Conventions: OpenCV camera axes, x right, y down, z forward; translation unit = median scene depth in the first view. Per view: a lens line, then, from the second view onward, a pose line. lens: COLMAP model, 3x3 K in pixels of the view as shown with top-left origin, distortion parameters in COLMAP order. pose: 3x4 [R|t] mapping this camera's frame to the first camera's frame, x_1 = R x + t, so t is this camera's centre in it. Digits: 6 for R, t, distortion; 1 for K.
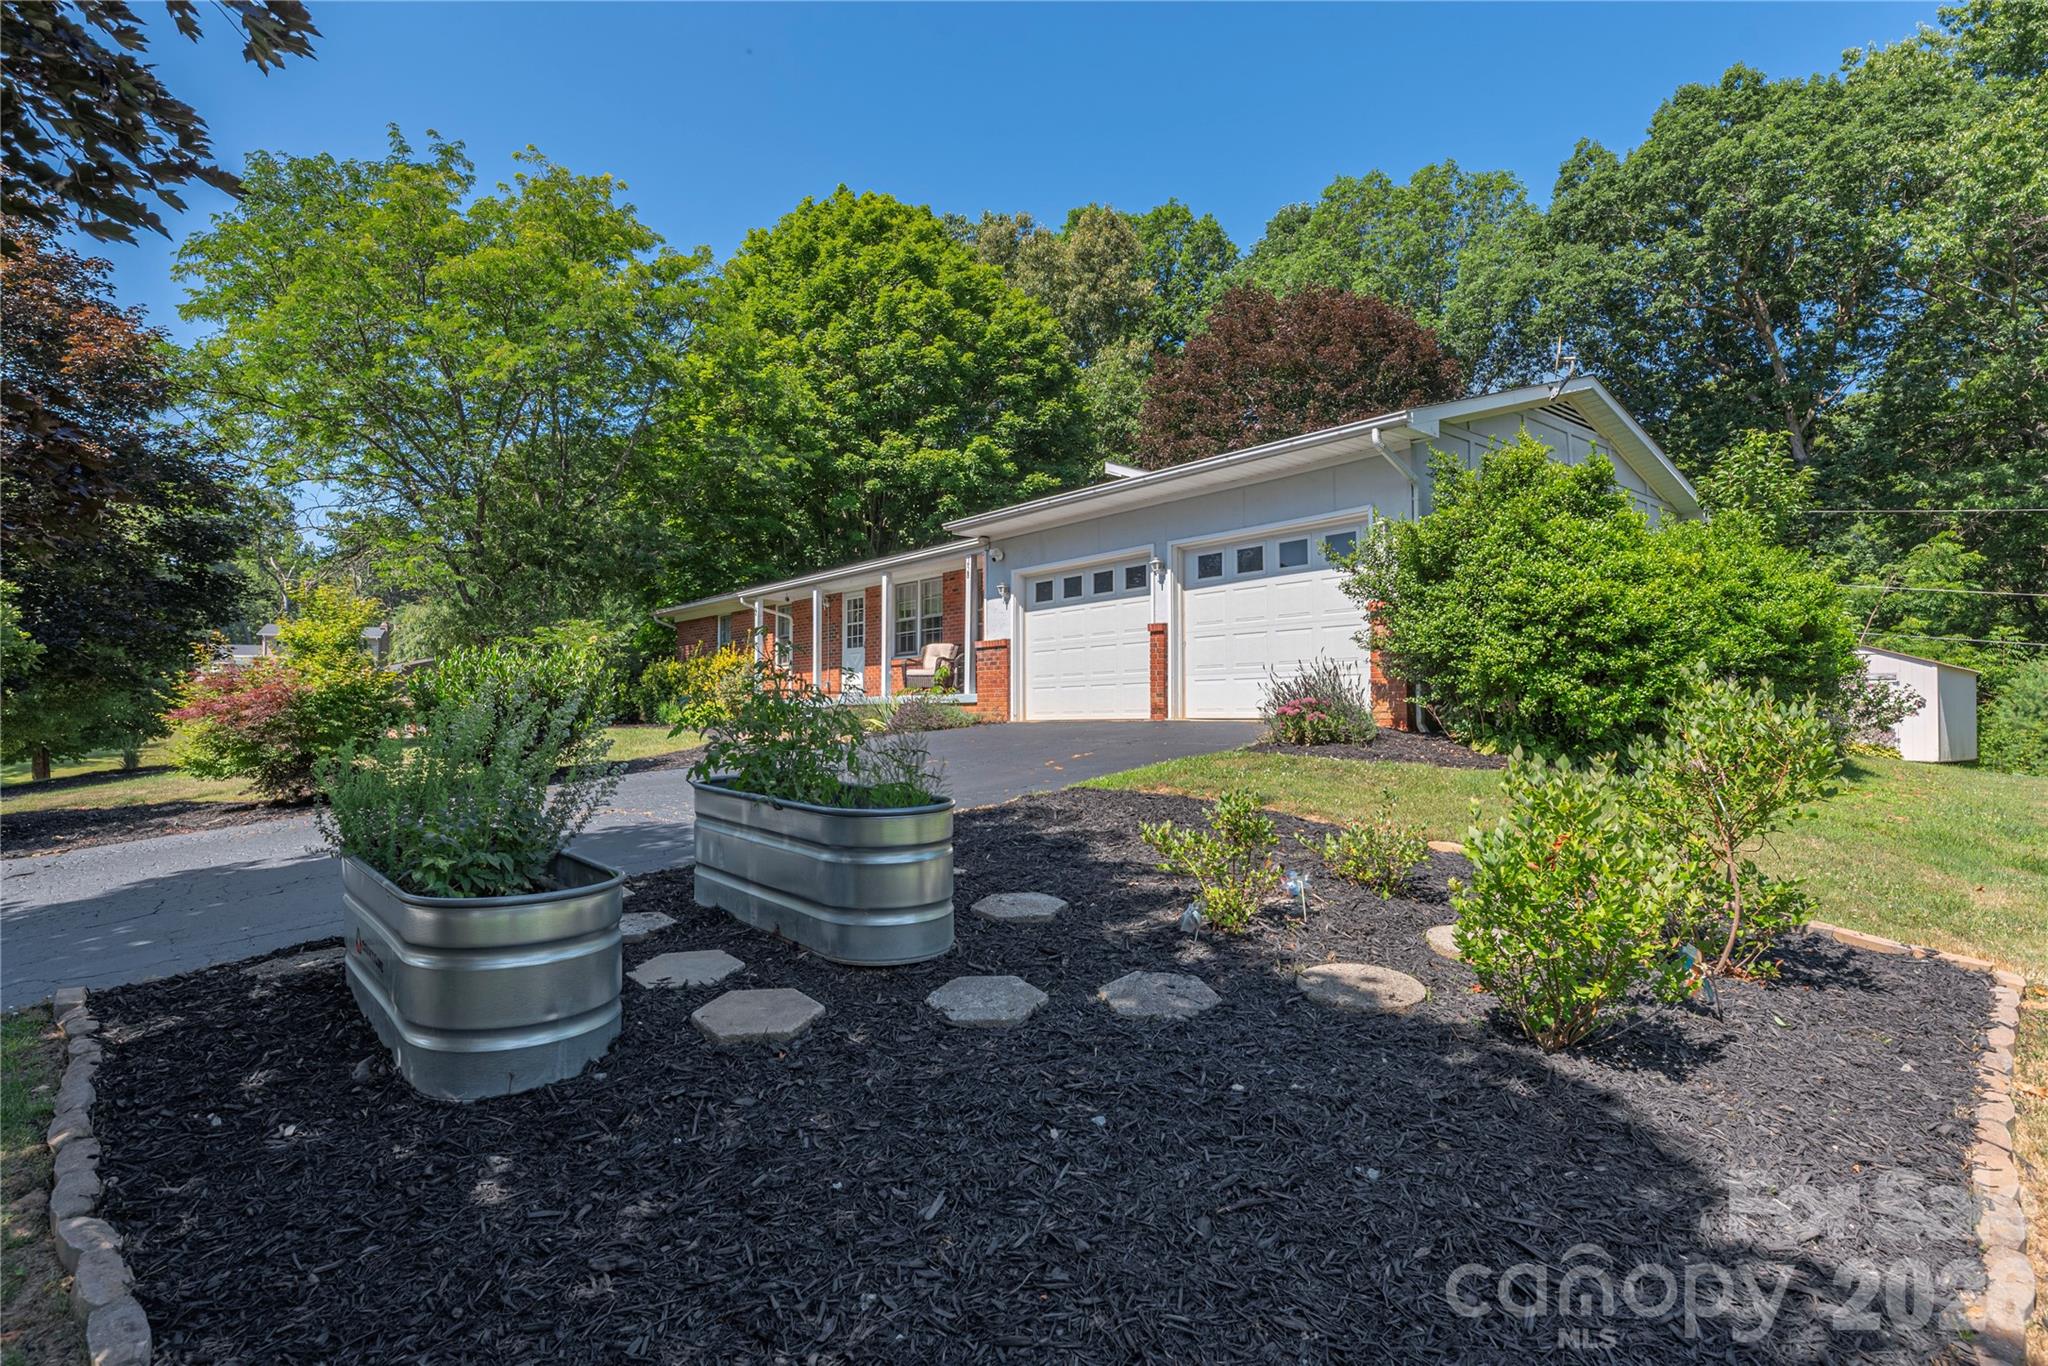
lens RADIAL K [[1039.3, 0, 1024.0], [0, 1039.3, 683.0], [0, 0, 1]] dist [0.017612, -0.000209]
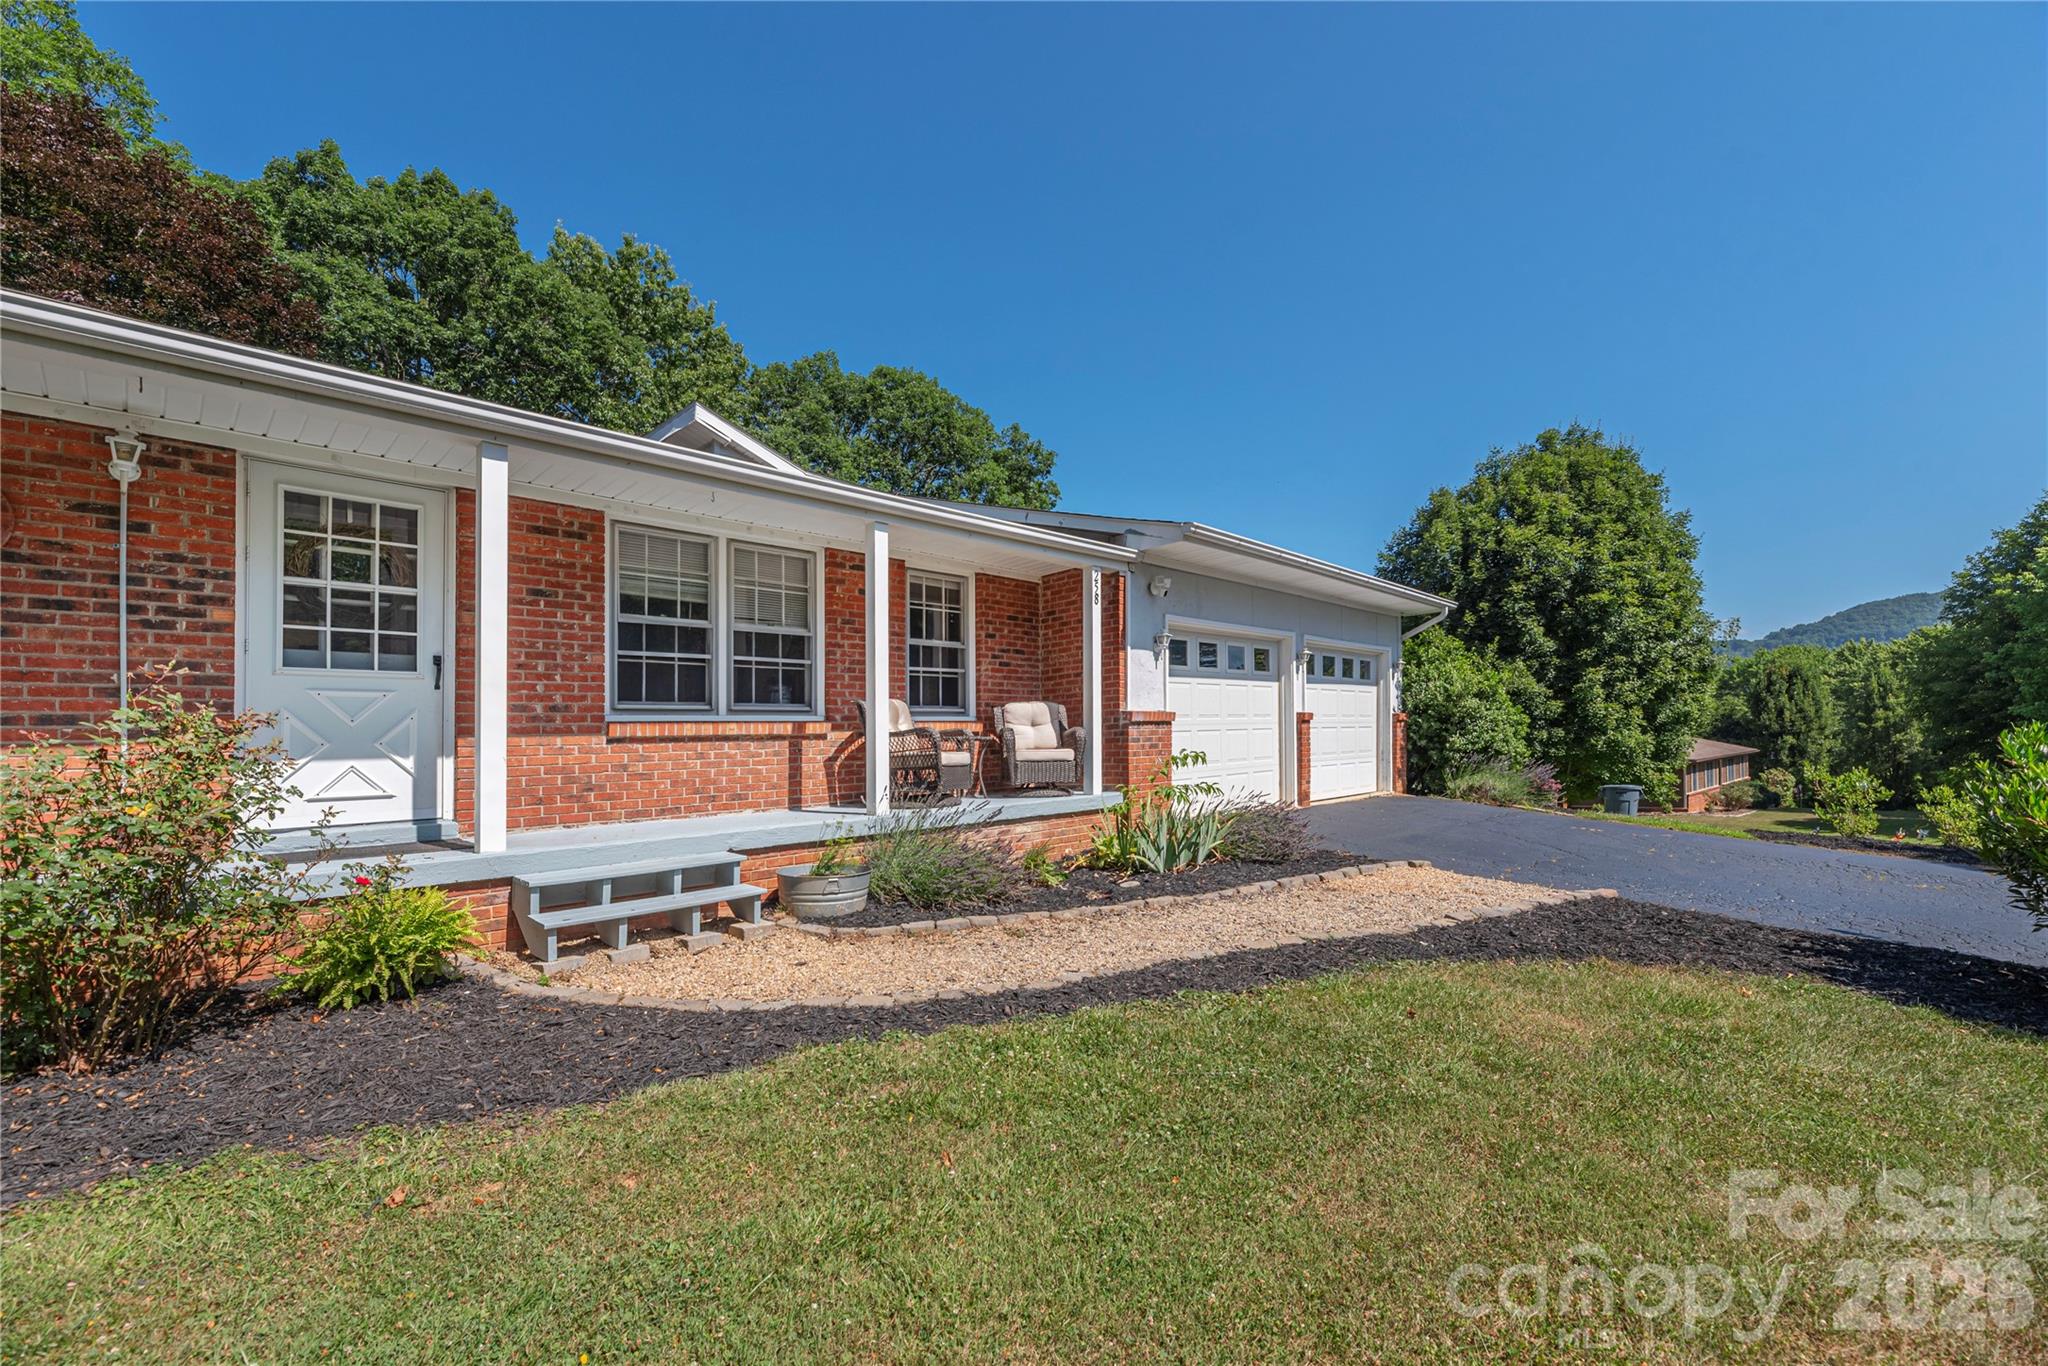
lens RADIAL K [[861.5, 0, 1080.3], [0, 861.5, 721.0], [0, 0, 1]] dist [-0.001258, 0.000441]
pose [[-0.127994, 0.029450, 0.991338, -0.453968], [-0.008004, 0.999496, -0.030726, -0.014185], [-0.991743, -0.011867, -0.127694, 0.883646]]
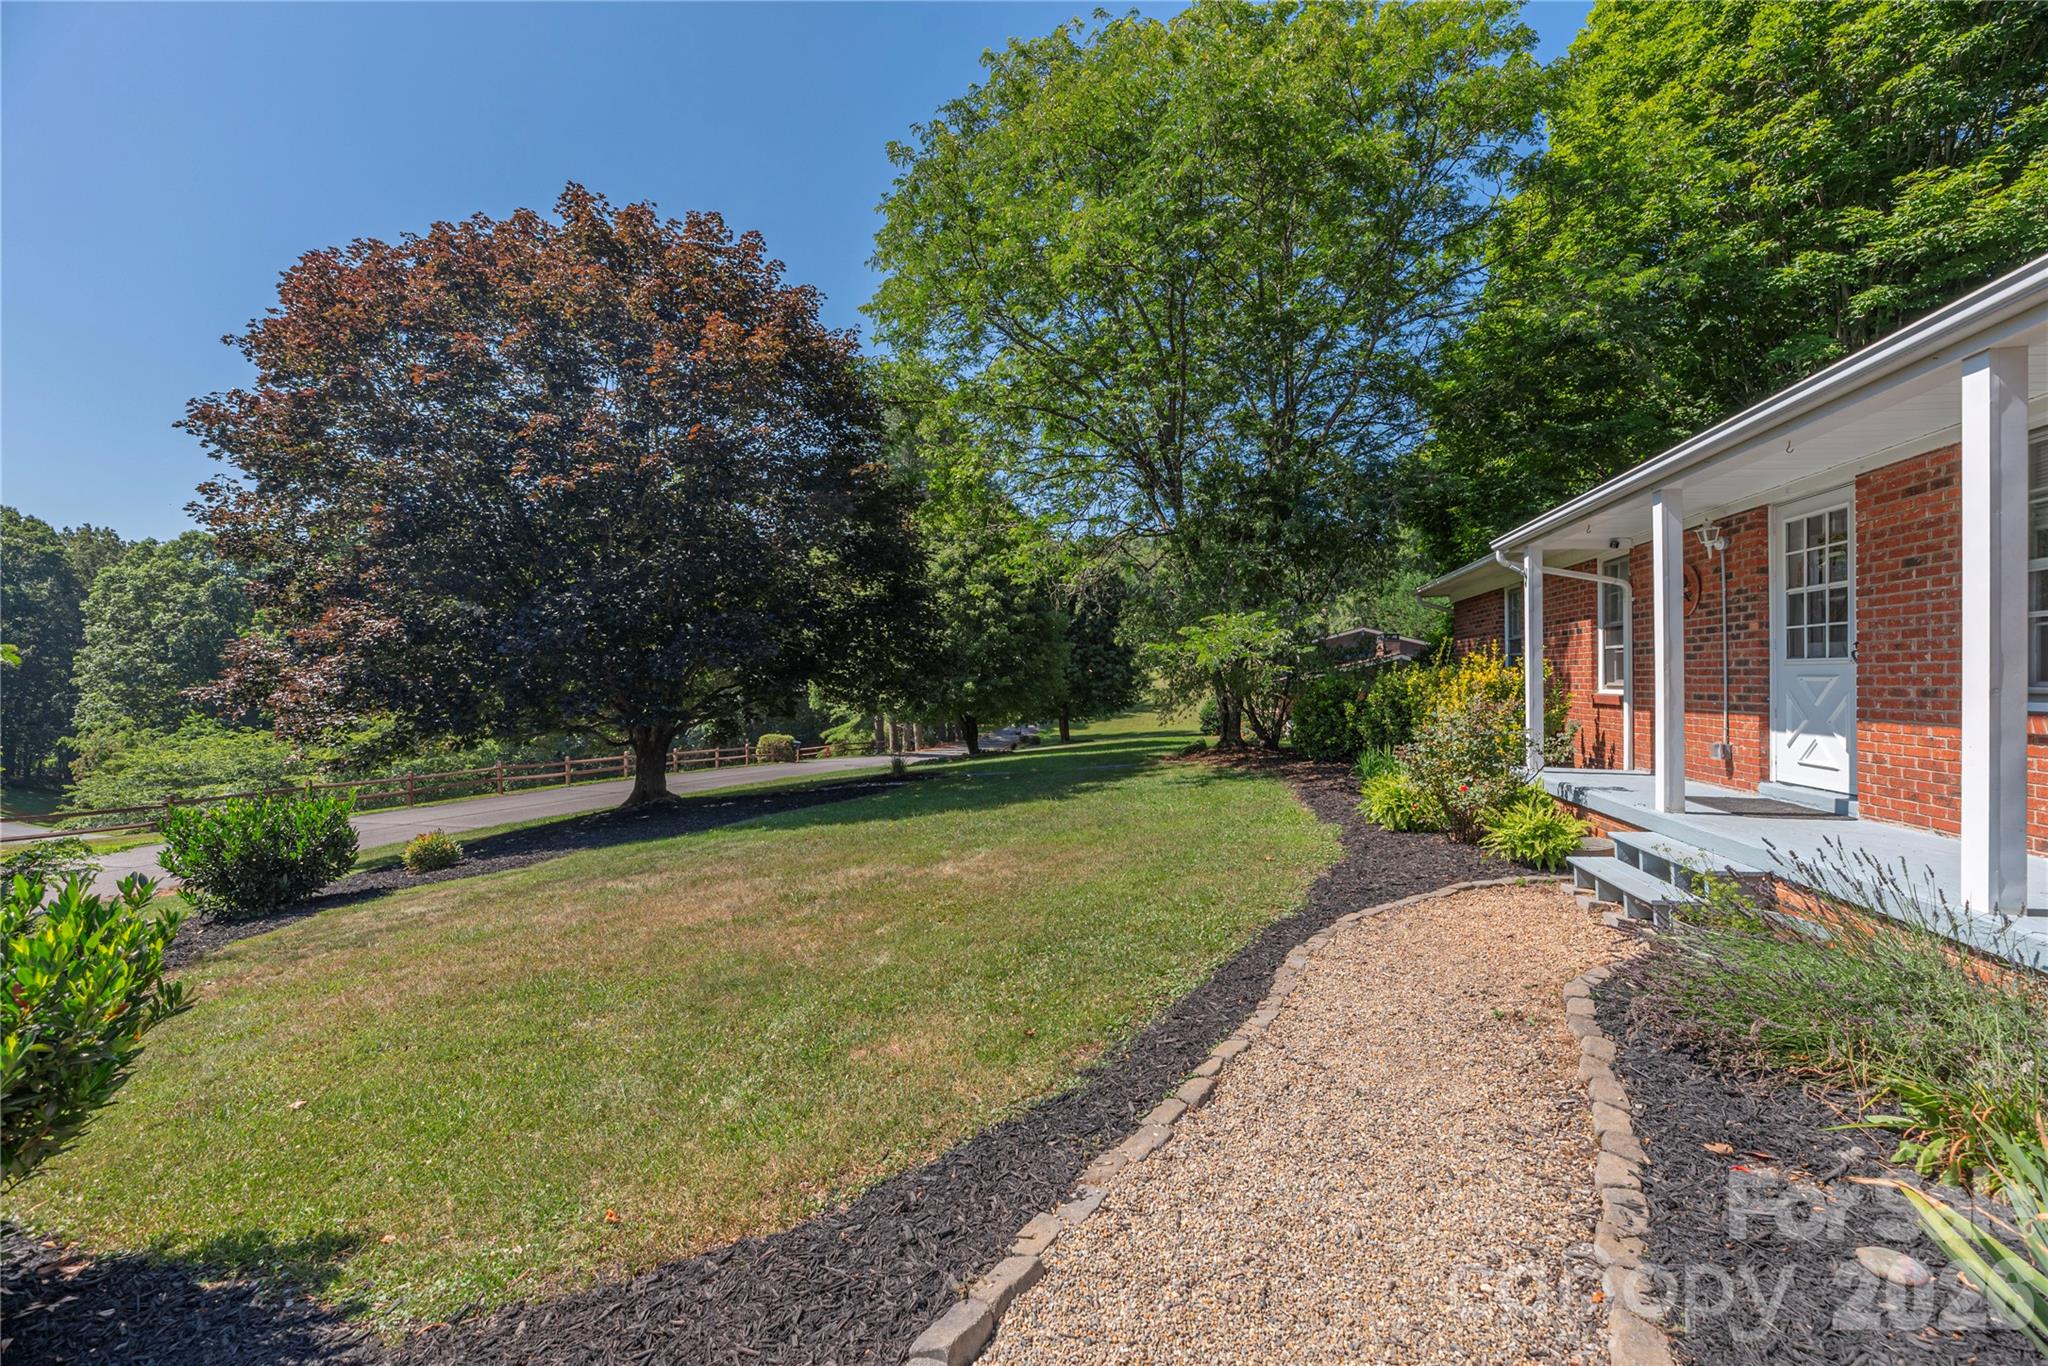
lens RADIAL K [[835.4, 0, 1020.7], [0, 835.4, 674.4], [0, 0, 1]] dist [-0.001578, -0.000601]
pose [[0.593518, -0.001206, -0.804820, -0.103058], [0.027527, 0.999444, 0.018802, -0.043226], [0.804350, -0.033313, 0.593221, 0.664492]]
